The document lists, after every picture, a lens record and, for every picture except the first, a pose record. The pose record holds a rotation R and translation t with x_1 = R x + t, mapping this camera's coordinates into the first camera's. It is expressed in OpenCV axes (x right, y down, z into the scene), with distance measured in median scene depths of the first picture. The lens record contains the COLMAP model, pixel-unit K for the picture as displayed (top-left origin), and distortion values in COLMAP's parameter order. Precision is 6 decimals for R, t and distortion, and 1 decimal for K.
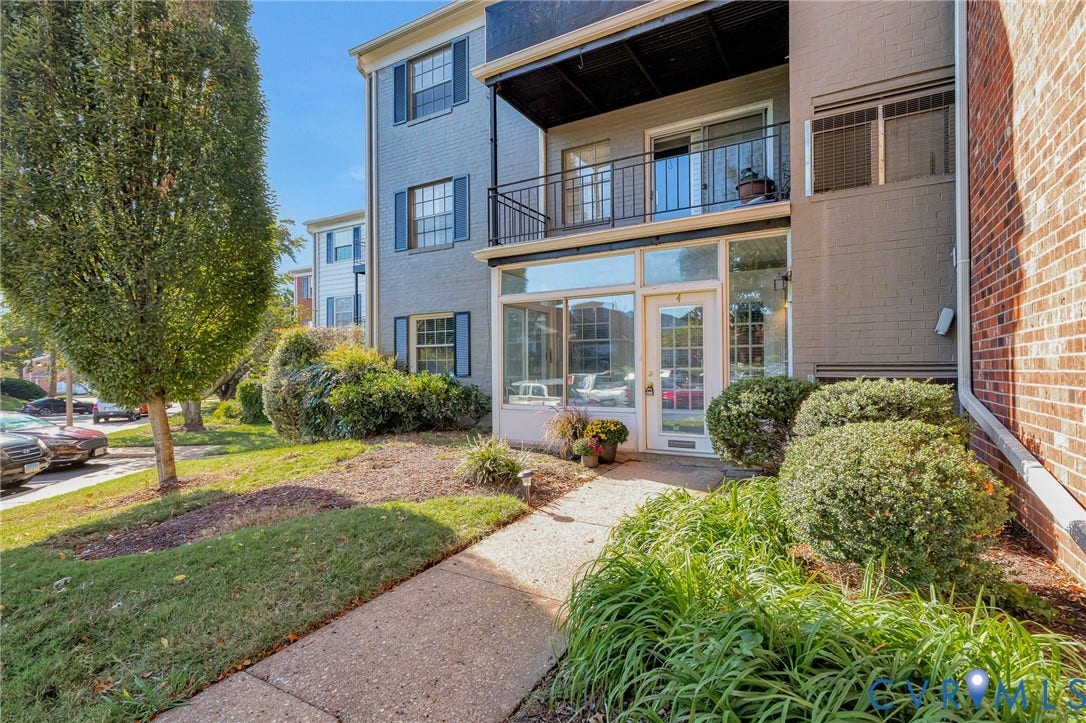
lens RADIAL K [[516.7, 0, 540.3], [0, 516.7, 360.9], [0, 0, 1]] dist [0.011894, -0.001700]
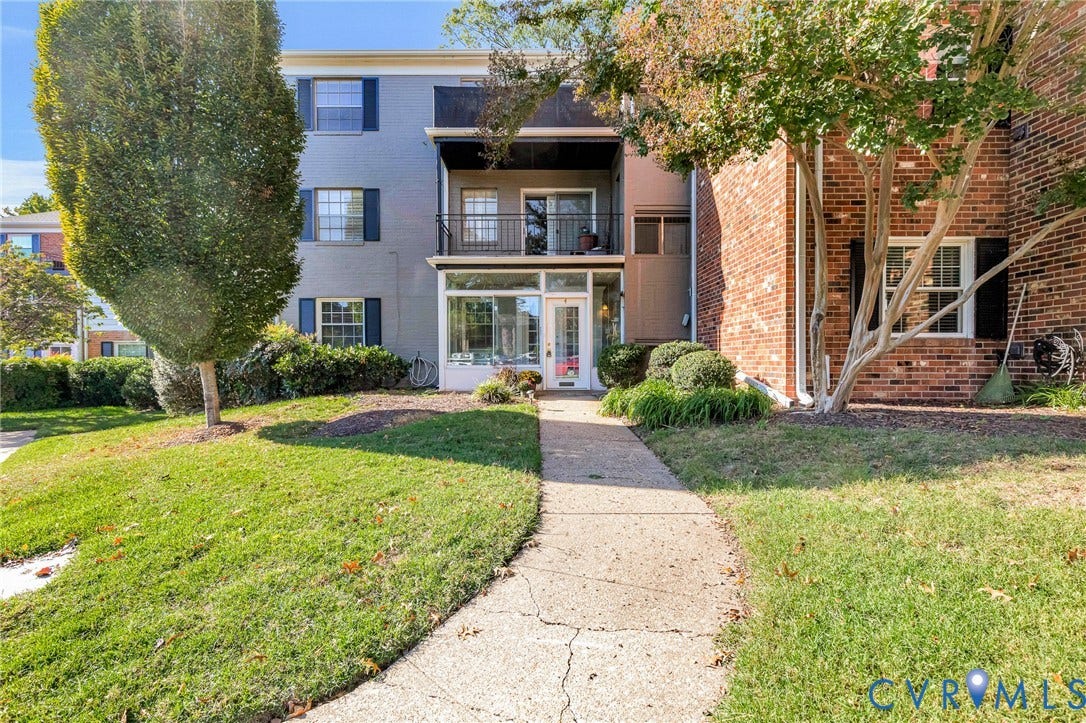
lens RADIAL K [[522.6, 0, 543.3], [0, 522.6, 363.3], [0, 0, 1]] dist [0.018666, 0.000149]
pose [[0.849591, -0.002093, 0.527438, -0.838067], [-0.007697, 0.999836, 0.016366, 0.070242], [-0.527386, -0.017964, 0.849436, -0.536287]]
